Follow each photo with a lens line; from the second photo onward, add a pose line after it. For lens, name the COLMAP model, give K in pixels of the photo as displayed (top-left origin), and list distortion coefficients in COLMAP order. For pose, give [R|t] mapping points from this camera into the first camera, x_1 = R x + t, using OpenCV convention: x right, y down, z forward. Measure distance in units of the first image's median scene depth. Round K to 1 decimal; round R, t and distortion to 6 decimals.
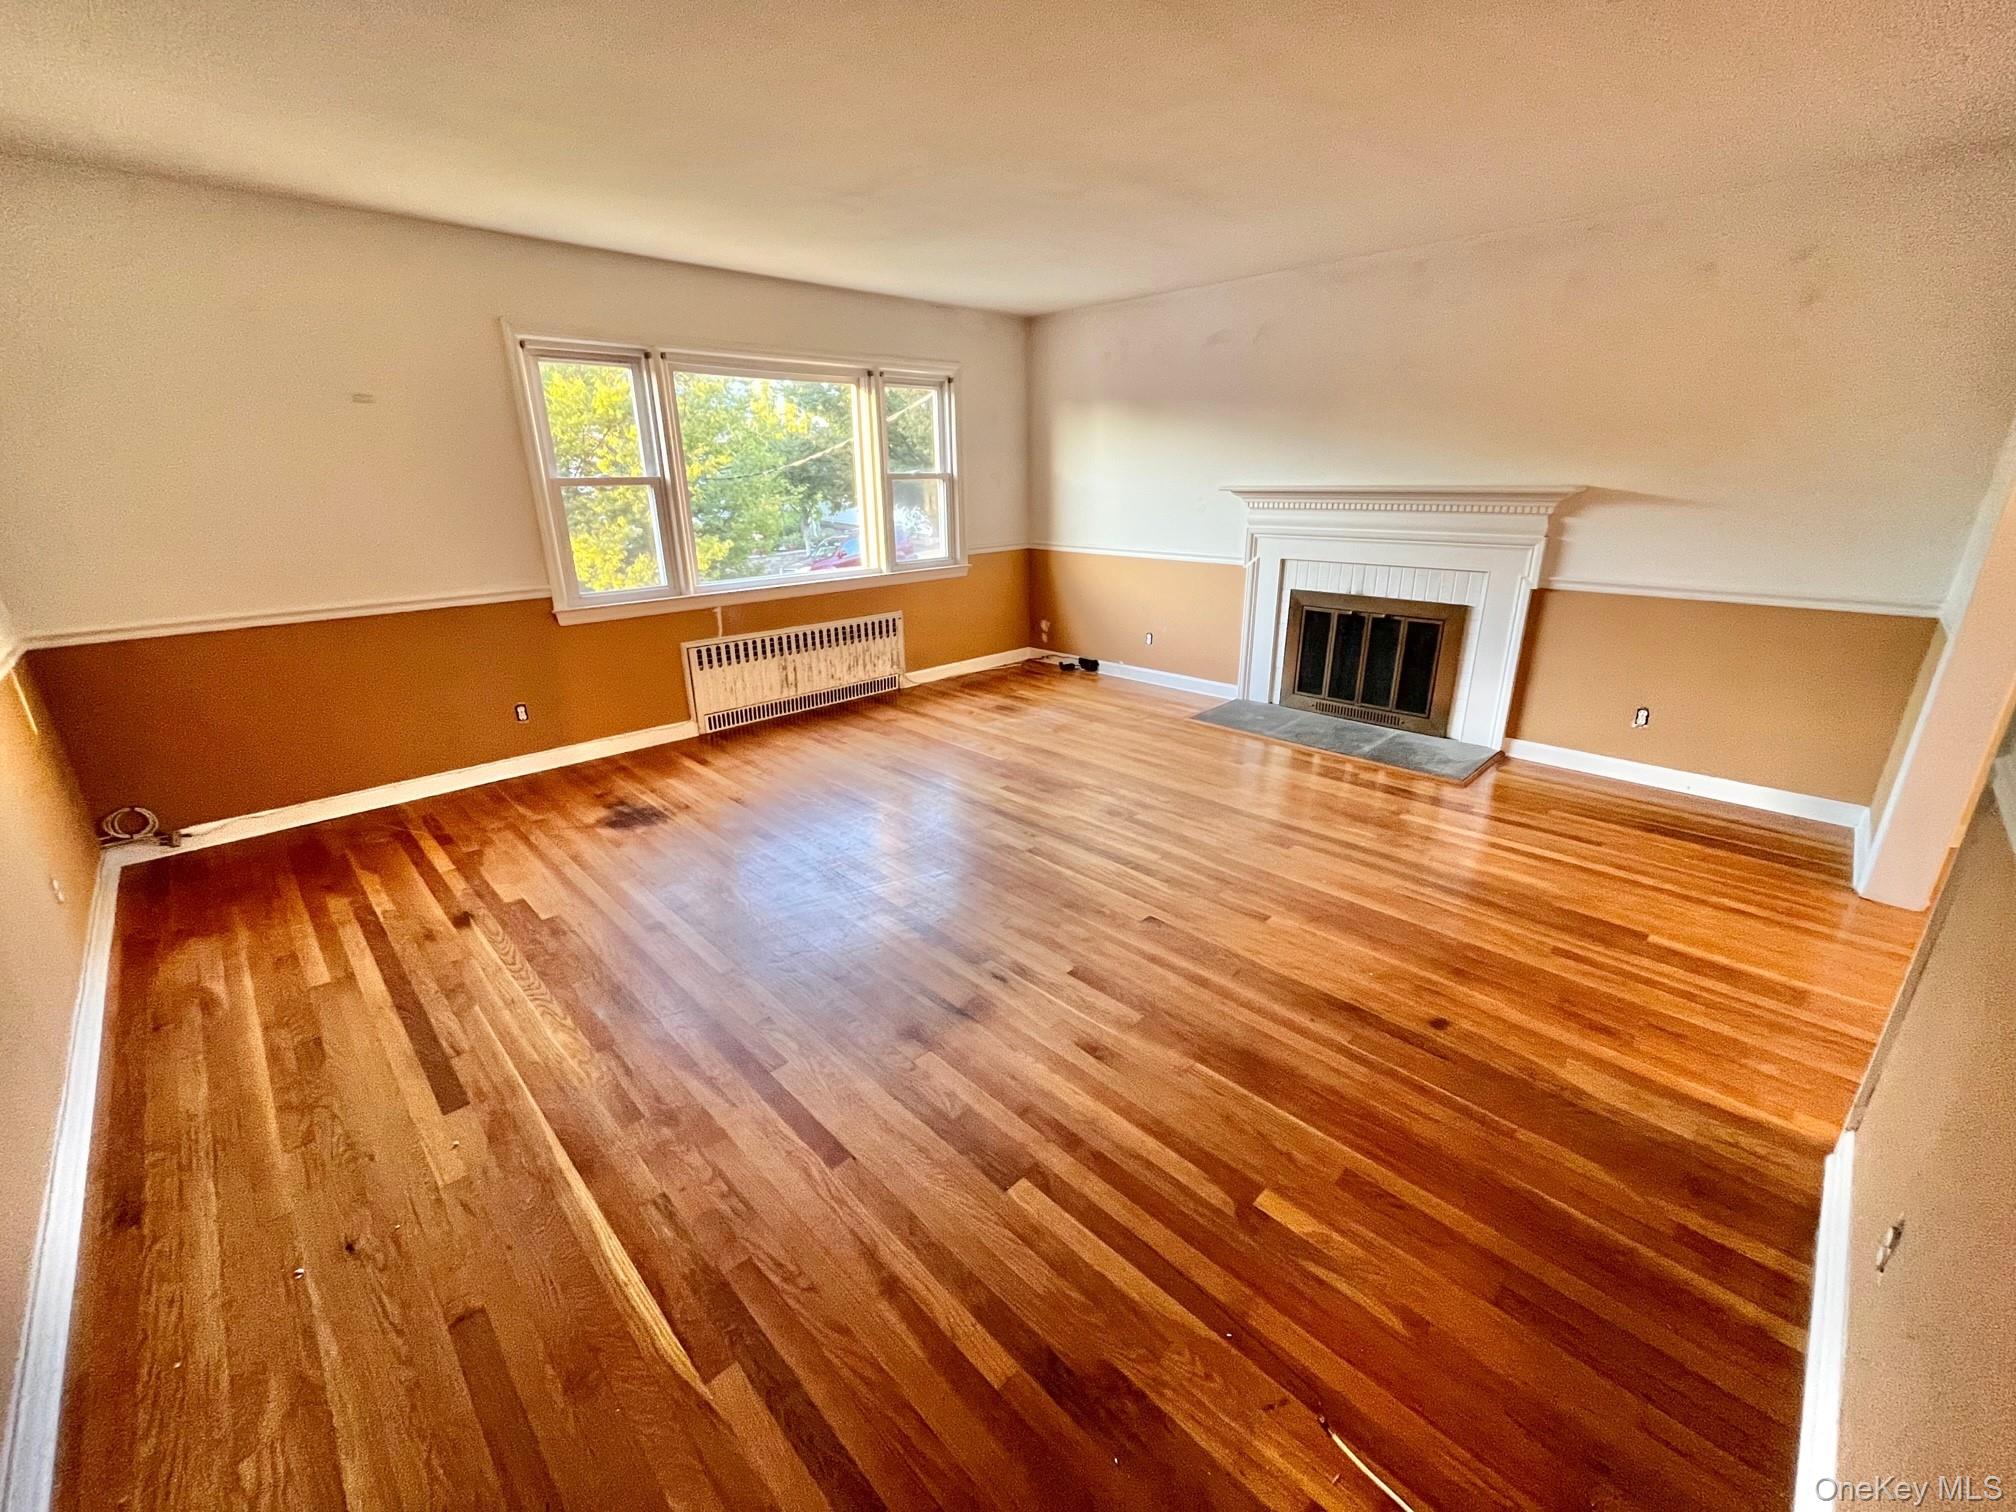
lens RADIAL K [[813.6, 0, 1006.6], [0, 813.6, 752.9], [0, 0, 1]] dist [-0.002109, -0.000264]
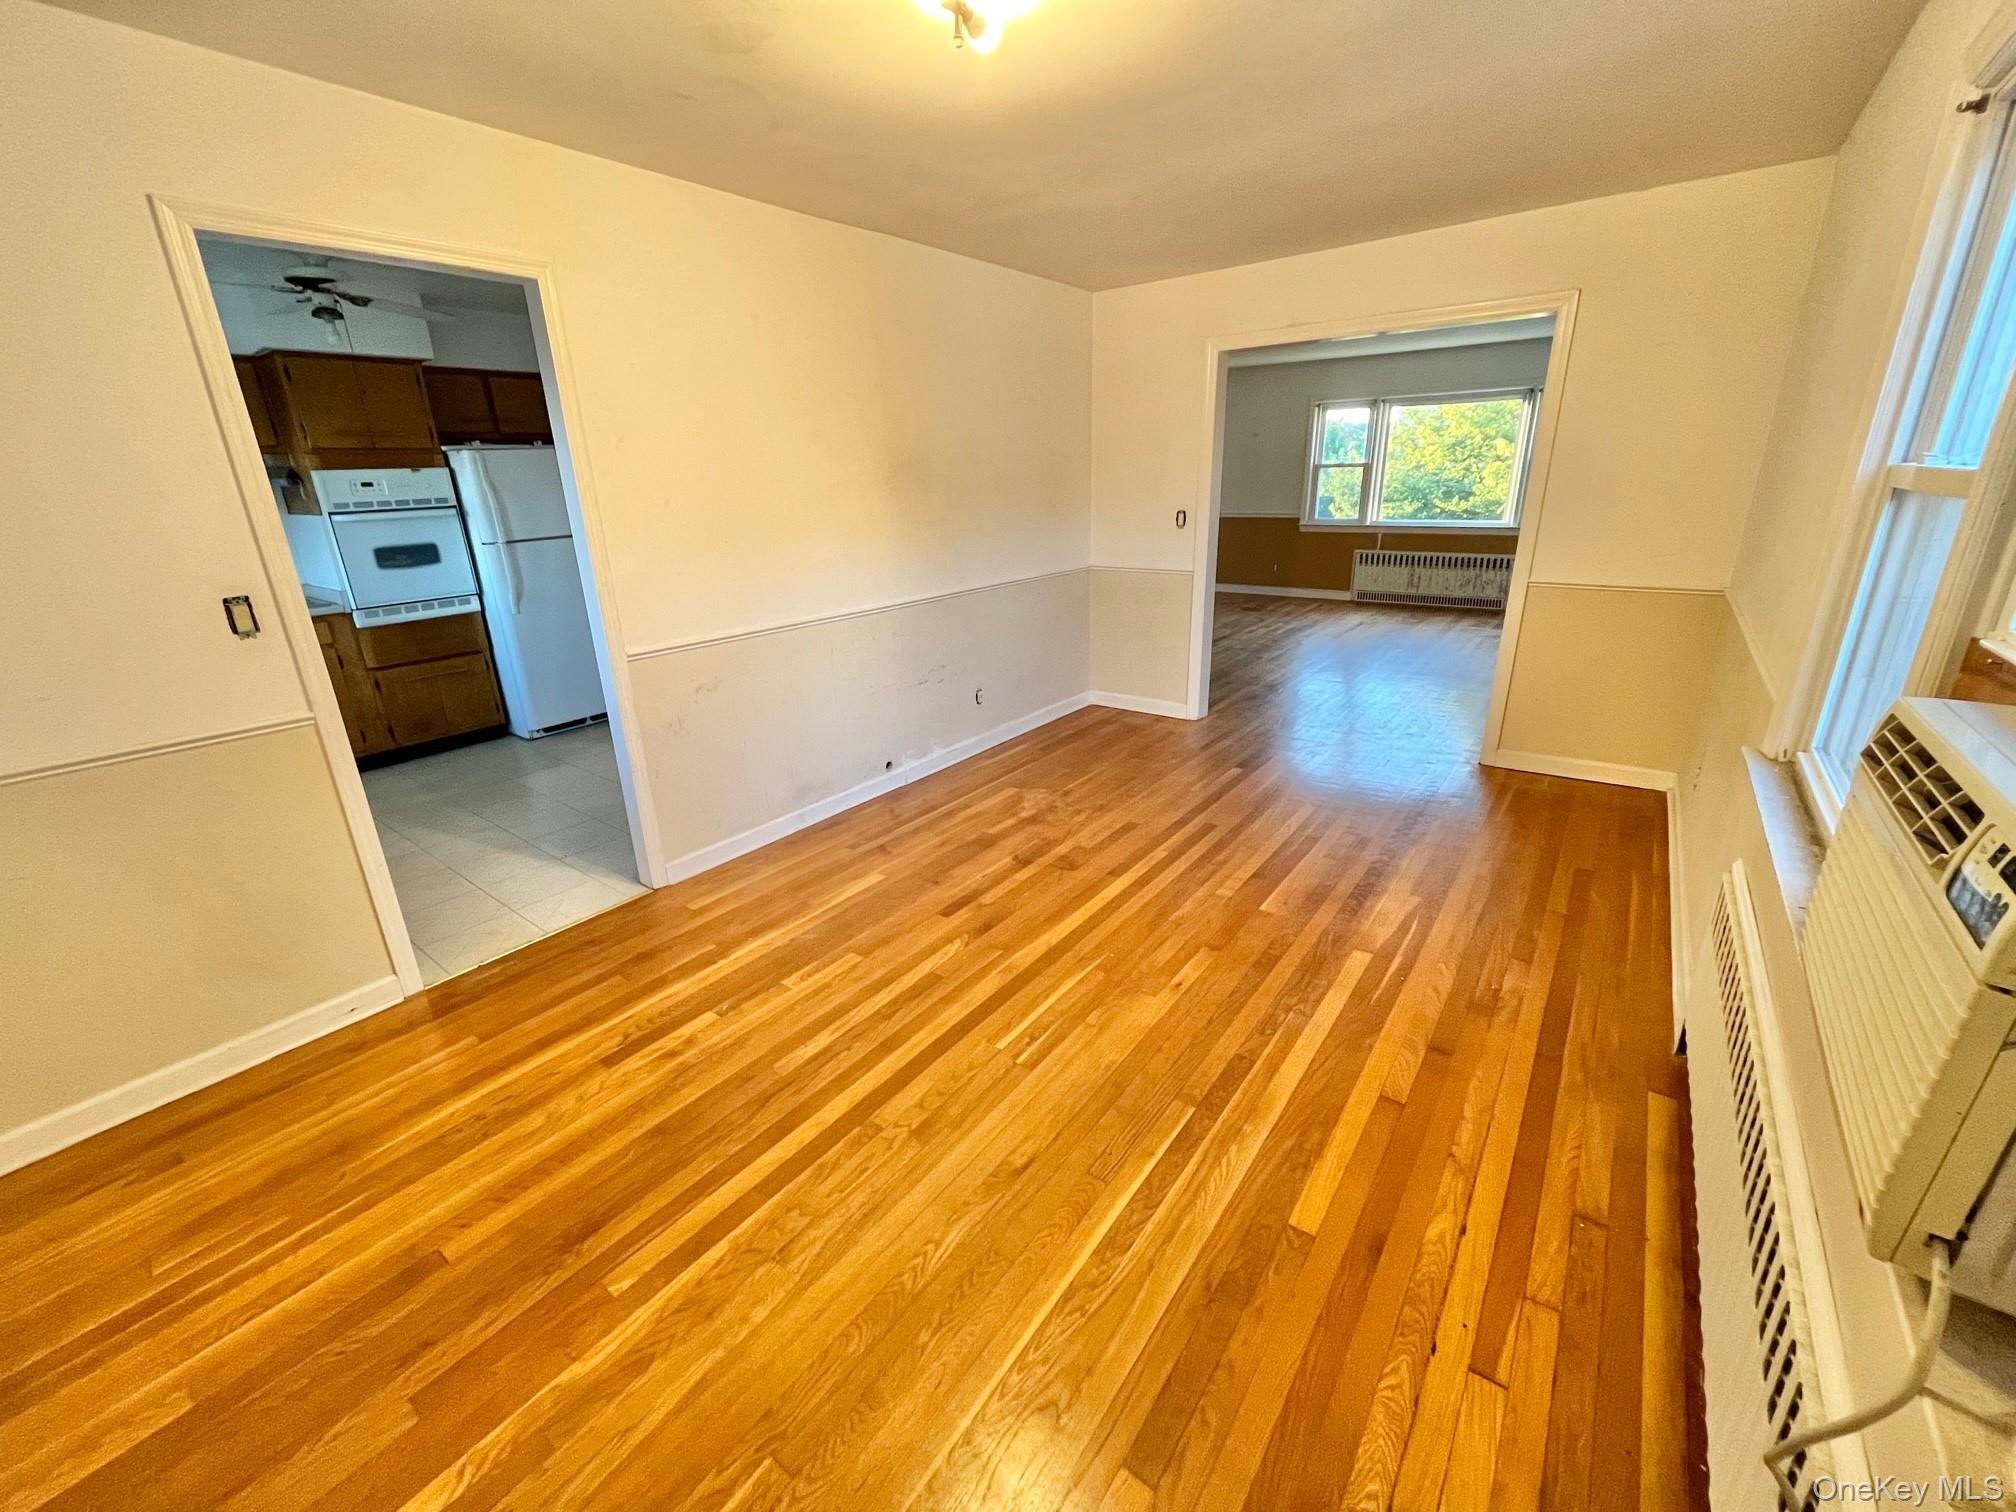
lens RADIAL K [[813.6, 0, 1006.6], [0, 813.6, 752.9], [0, 0, 1]] dist [-0.002109, -0.000264]
pose [[0.150931, 0.331302, -0.931375, 1.432821], [-0.294466, 0.914465, 0.277568, 0.013924], [0.943668, 0.232364, 0.235578, -0.123153]]
